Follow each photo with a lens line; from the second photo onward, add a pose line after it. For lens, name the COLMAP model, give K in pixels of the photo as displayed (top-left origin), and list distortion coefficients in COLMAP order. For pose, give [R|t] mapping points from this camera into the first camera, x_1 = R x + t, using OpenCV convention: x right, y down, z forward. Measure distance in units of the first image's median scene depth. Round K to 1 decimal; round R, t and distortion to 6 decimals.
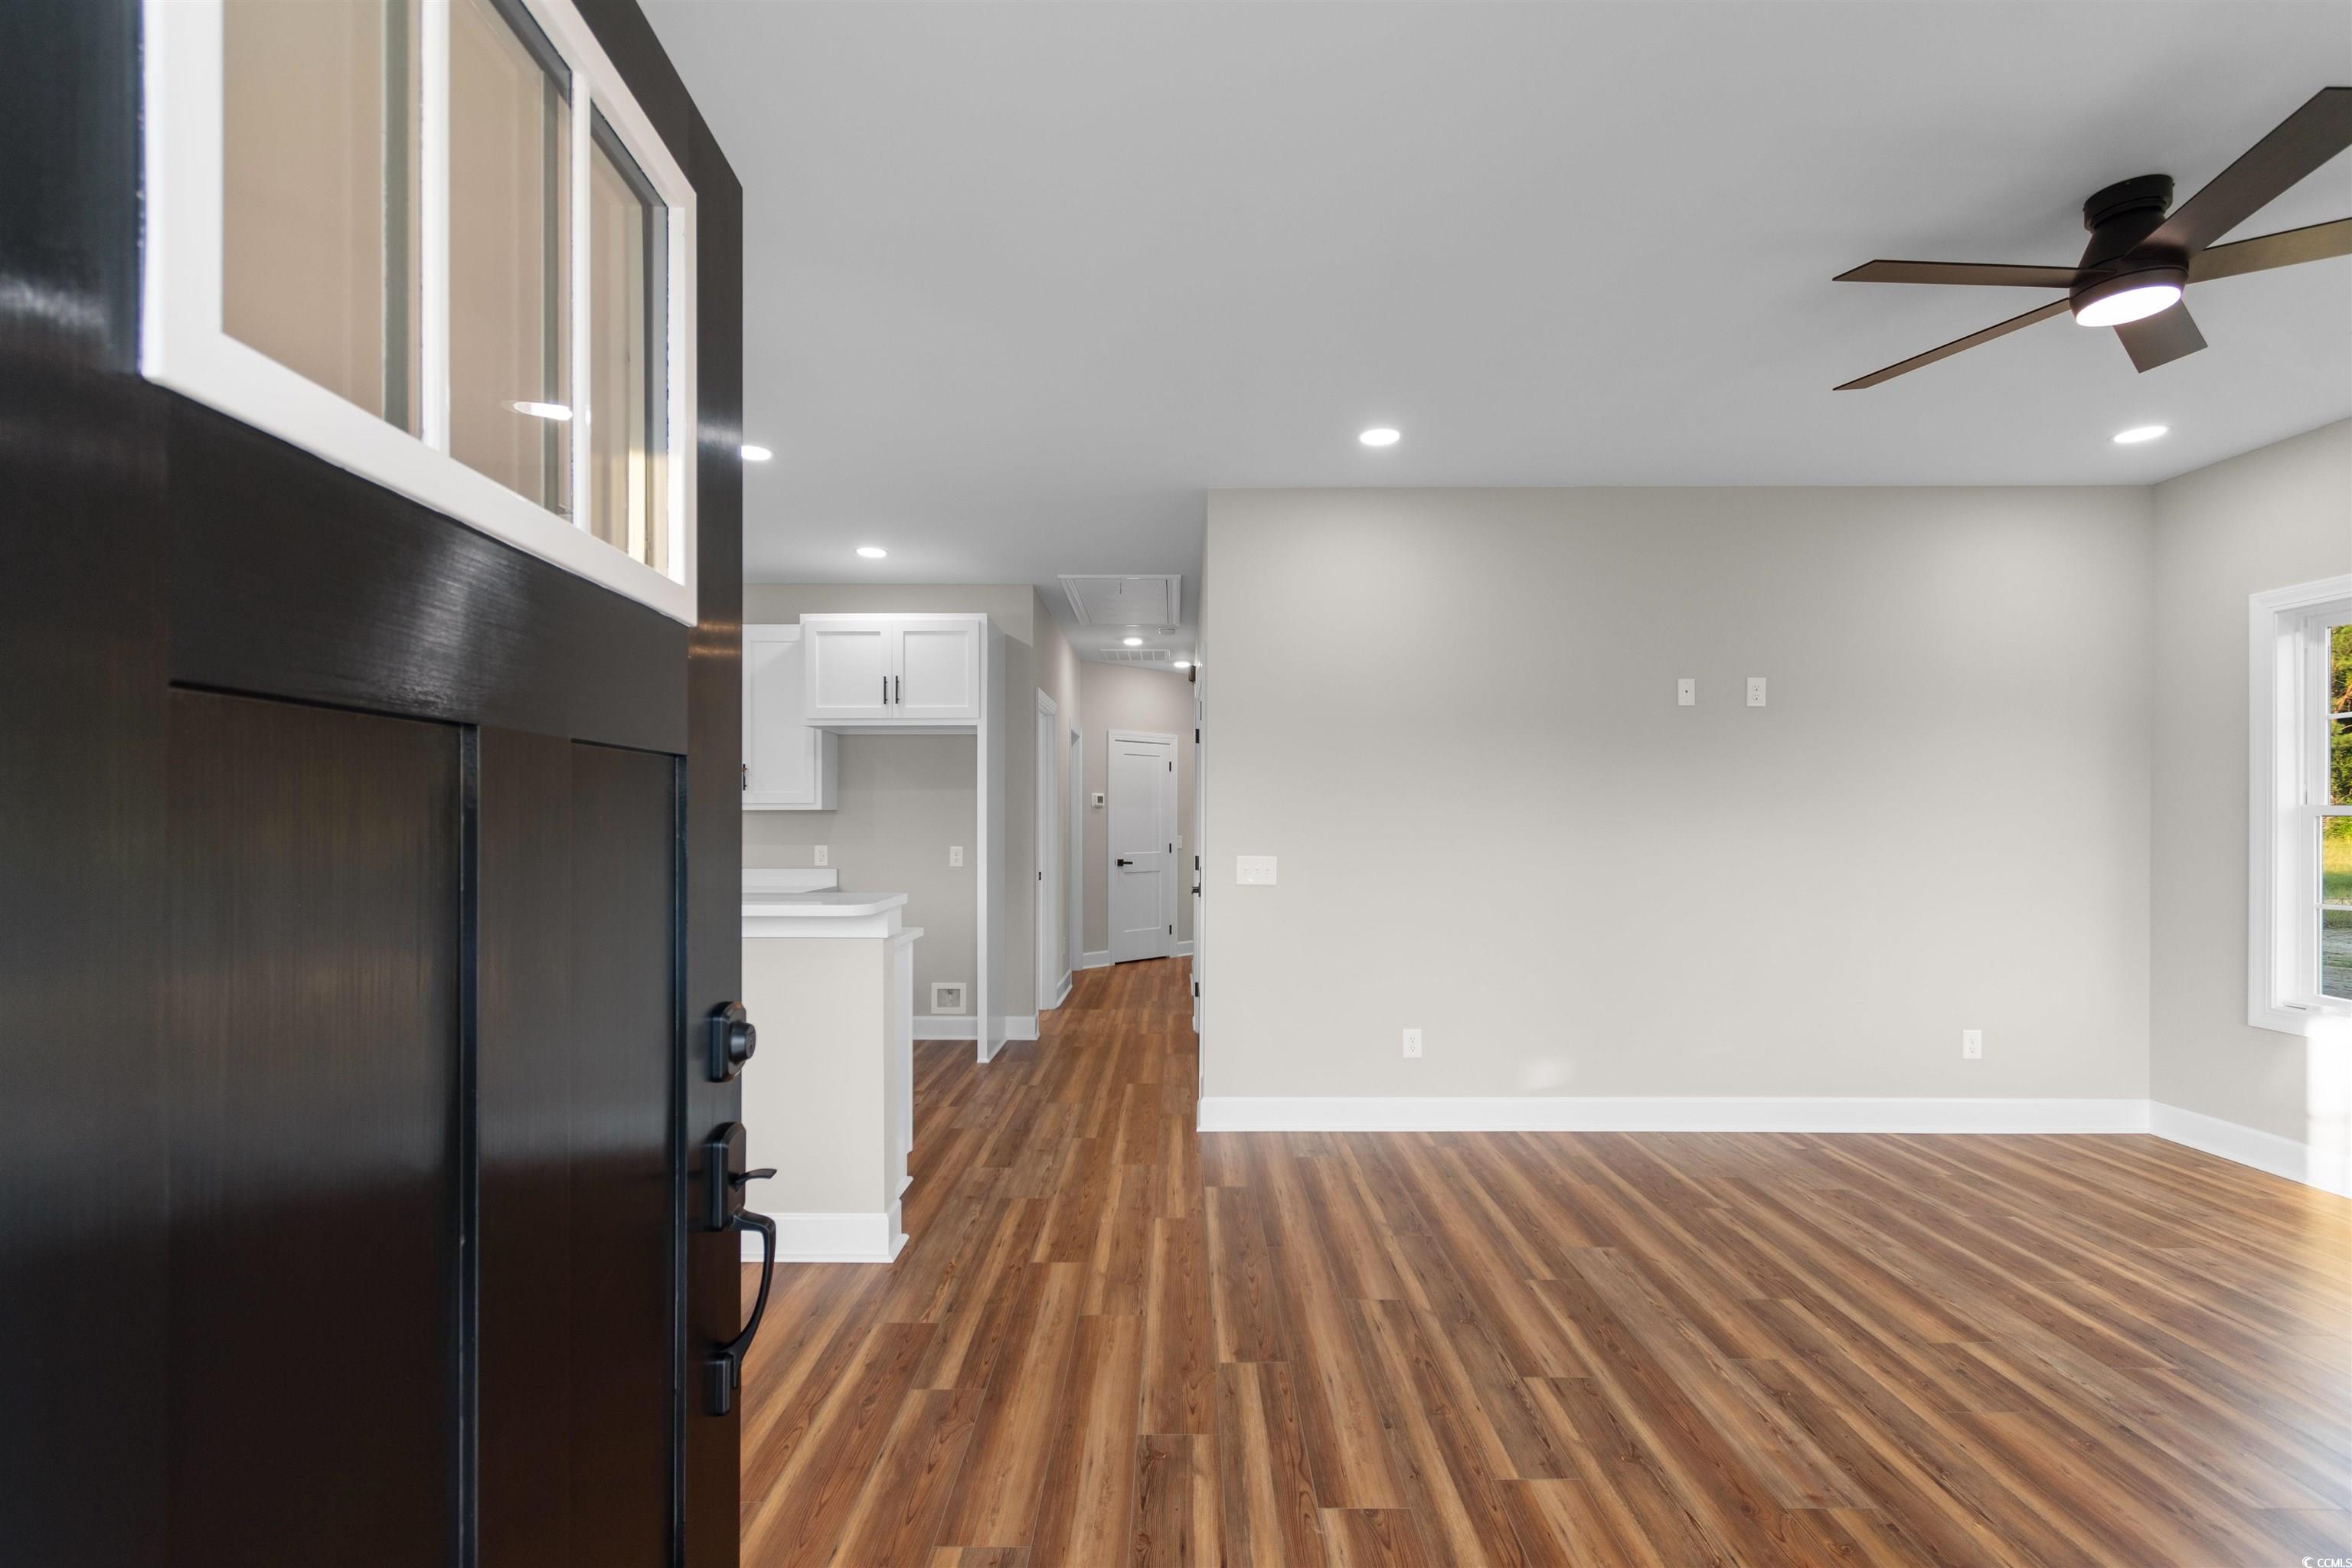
lens RADIAL K [[1043.9, 0, 1175.6], [0, 1043.9, 814.7], [0, 0, 1]] dist [0.002783, -0.002391]
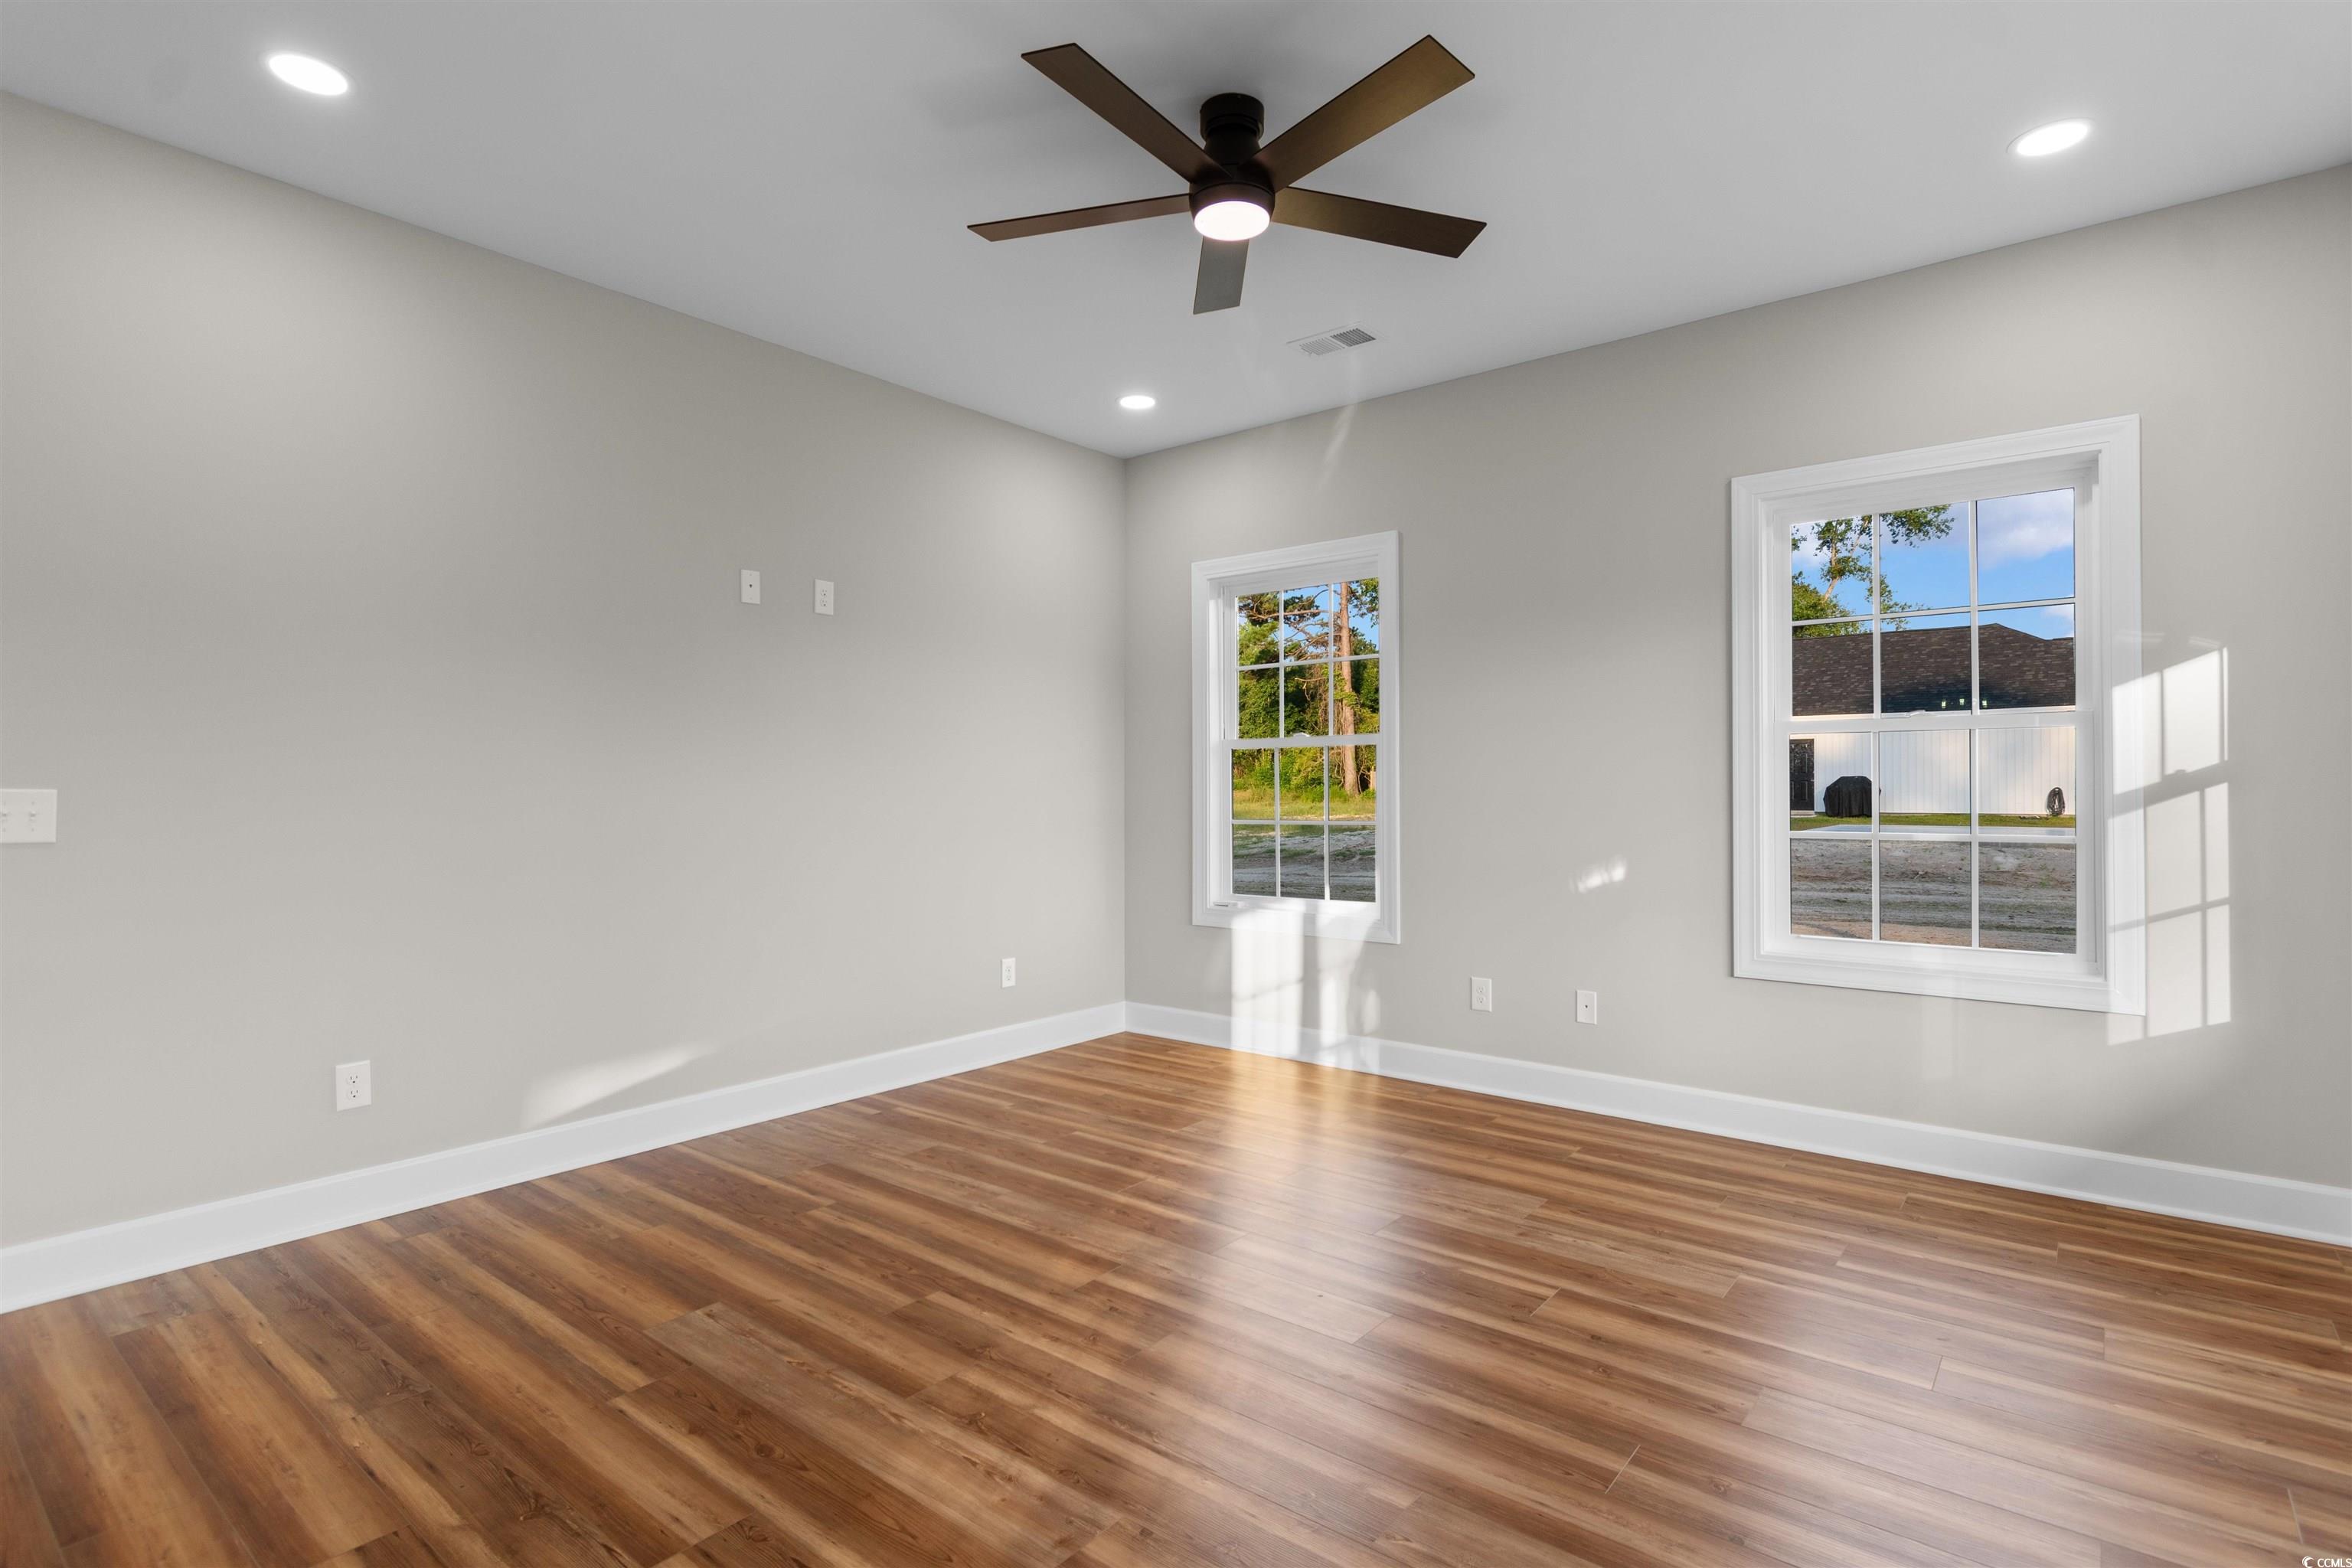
lens RADIAL K [[1148.4, 0, 1176.8], [0, 1148.4, 784.8], [0, 0, 1]] dist [0.003725, -0.003573]
pose [[0.623370, -0.000678, 0.781927, -0.006689], [0.000952, 1.000000, 0.000108, 0.044617], [-0.781927, 0.000677, 0.623370, 0.210396]]
